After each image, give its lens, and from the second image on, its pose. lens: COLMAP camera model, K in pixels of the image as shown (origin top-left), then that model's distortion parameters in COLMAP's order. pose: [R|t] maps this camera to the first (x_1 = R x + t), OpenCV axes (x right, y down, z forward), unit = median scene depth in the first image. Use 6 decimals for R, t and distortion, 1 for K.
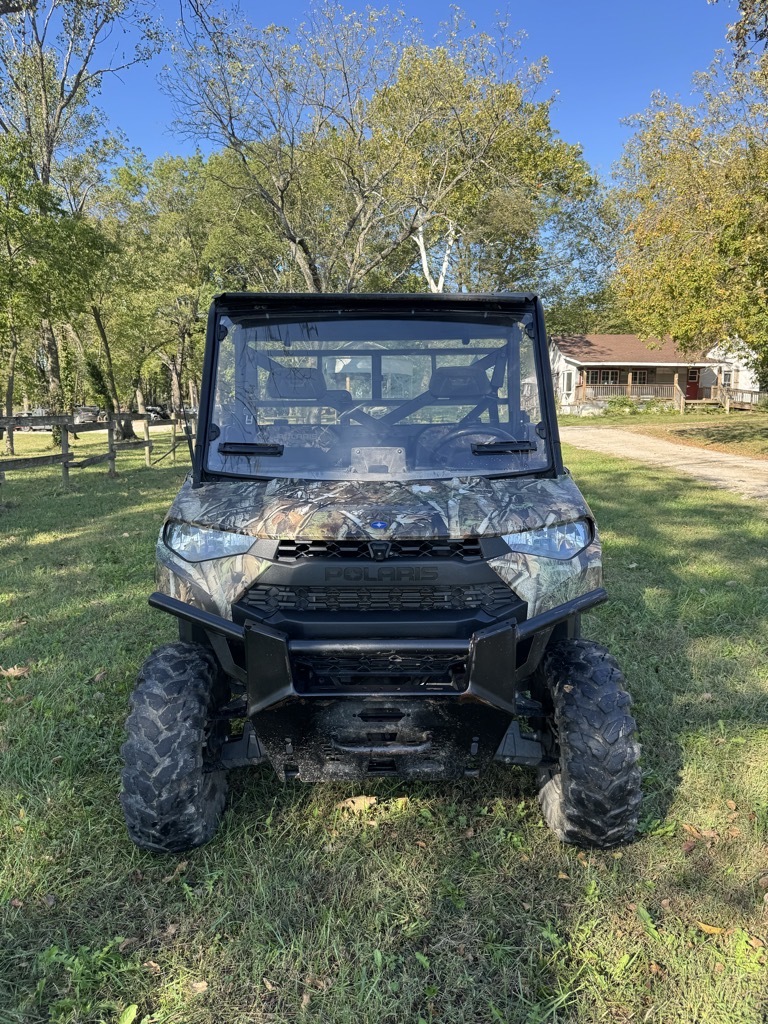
lens RADIAL K [[729.7, 0, 380.7], [0, 729.7, 508.2], [0, 0, 1]] dist [0.025065, -0.011718]
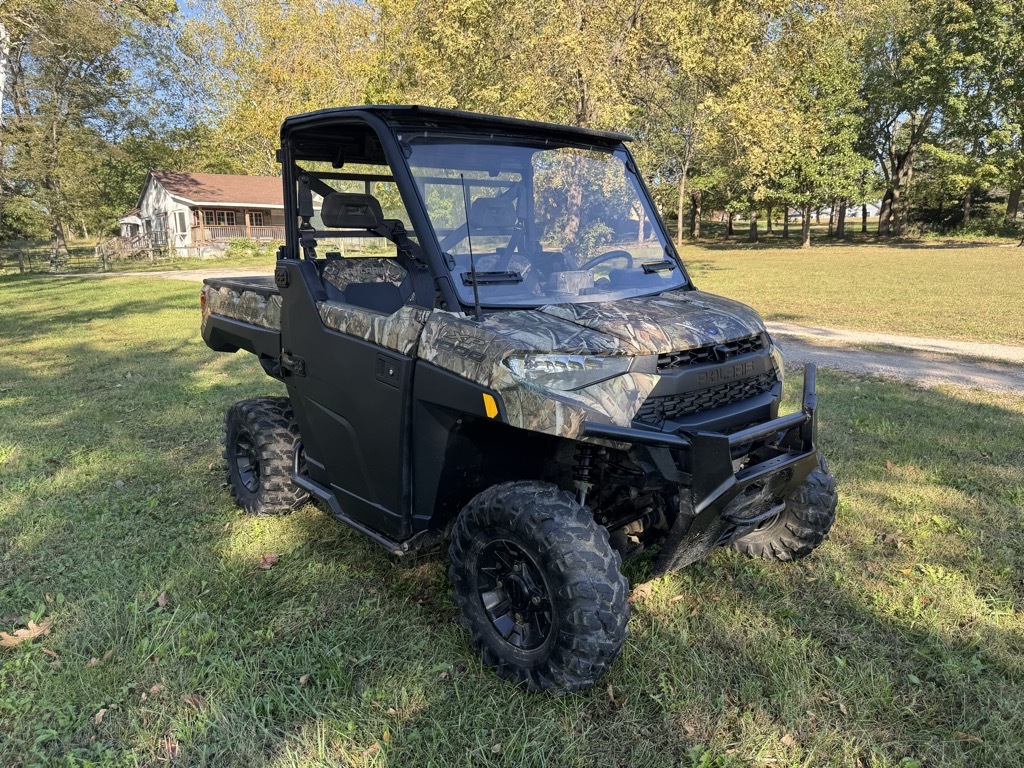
lens RADIAL K [[727.9, 0, 512.4], [0, 727.9, 384.9], [0, 0, 1]] dist [0.003710, -0.015929]
pose [[0.747554, -0.134941, 0.650350, -0.567282], [0.105035, 0.990842, 0.084856, -0.014126], [-0.655844, 0.004875, 0.754881, 0.192119]]
